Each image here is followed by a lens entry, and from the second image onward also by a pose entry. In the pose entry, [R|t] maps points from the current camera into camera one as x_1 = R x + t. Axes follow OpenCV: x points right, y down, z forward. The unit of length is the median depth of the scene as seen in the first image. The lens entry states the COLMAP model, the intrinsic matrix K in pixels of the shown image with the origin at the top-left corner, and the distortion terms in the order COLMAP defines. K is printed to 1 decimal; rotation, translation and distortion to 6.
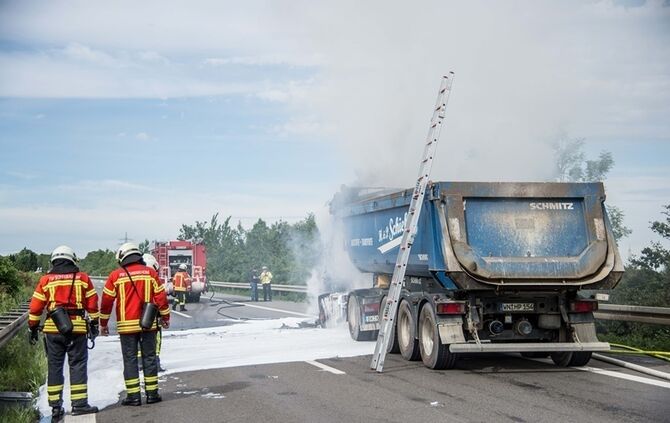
lens RADIAL K [[914.6, 0, 335.2], [0, 914.6, 227.8], [0, 0, 1]] dist [0.214344, 0.018352]
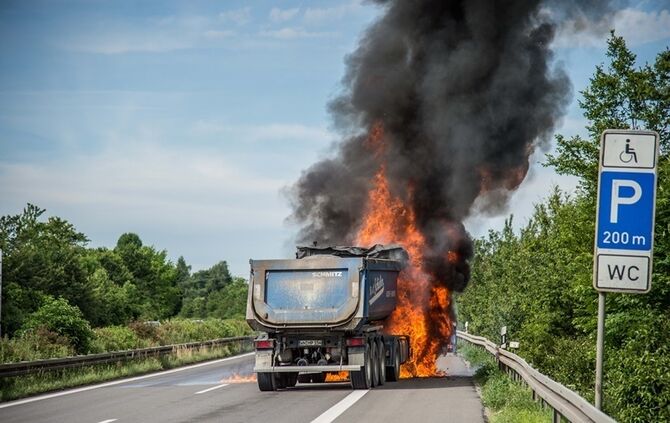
lens RADIAL K [[2201.0, 0, 332.5], [0, 2201.0, 233.8], [0, 0, 1]] dist [1.254298, 0.615468]
pose [[0.942540, -0.025487, -0.333119, 1.429669], [0.024871, 0.999672, -0.006115, -0.067046], [0.333166, -0.002521, 0.942865, -2.346284]]
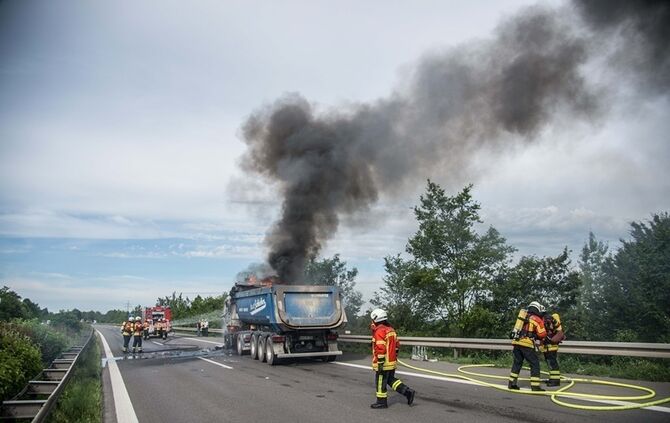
lens RADIAL K [[454.3, 0, 335.0], [0, 454.3, 230.1], [0, 0, 1]] dist [-0.113628, 0.002047]
pose [[0.977819, 0.023960, 0.208075, 0.019735], [0.007256, 0.988964, -0.147977, -0.016965], [-0.209324, 0.146205, 0.966855, -0.192100]]
